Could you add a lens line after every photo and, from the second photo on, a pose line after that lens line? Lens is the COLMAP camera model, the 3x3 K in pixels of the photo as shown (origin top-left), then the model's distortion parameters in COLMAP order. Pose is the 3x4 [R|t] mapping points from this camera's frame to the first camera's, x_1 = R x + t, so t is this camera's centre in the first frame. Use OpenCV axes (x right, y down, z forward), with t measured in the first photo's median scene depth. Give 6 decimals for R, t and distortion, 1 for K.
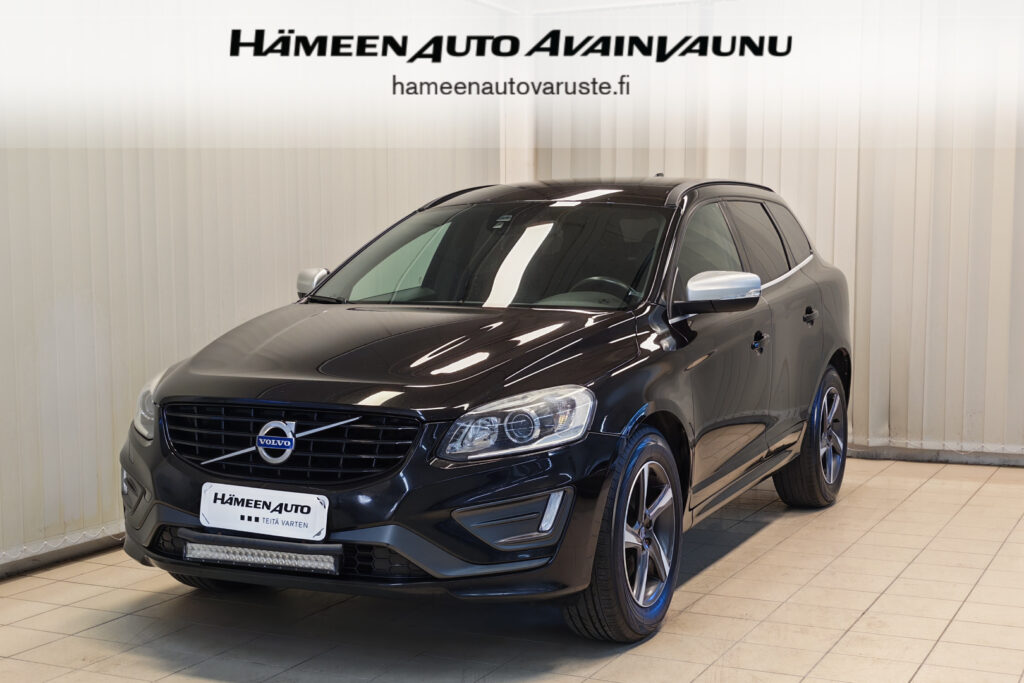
lens RADIAL K [[1504.2, 0, 511.2], [0, 1504.2, 344.7], [0, 0, 1]] dist [-0.093872, 0.000000]
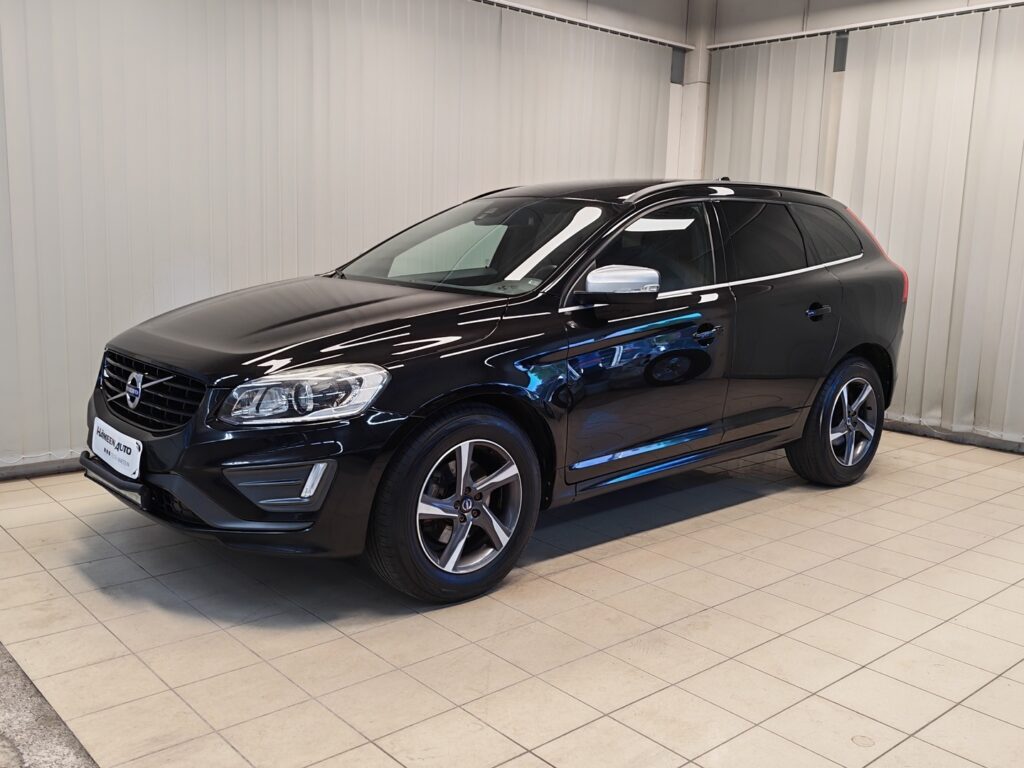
lens RADIAL K [[958.4, 0, 512.6], [0, 958.4, 373.9], [0, 0, 1]] dist [0.035581, 0.000000]
pose [[0.921822, 0.092975, -0.376297, 0.403212], [-0.064247, 0.994027, 0.088216, -0.033683], [0.382251, -0.057143, 0.922290, 0.418303]]
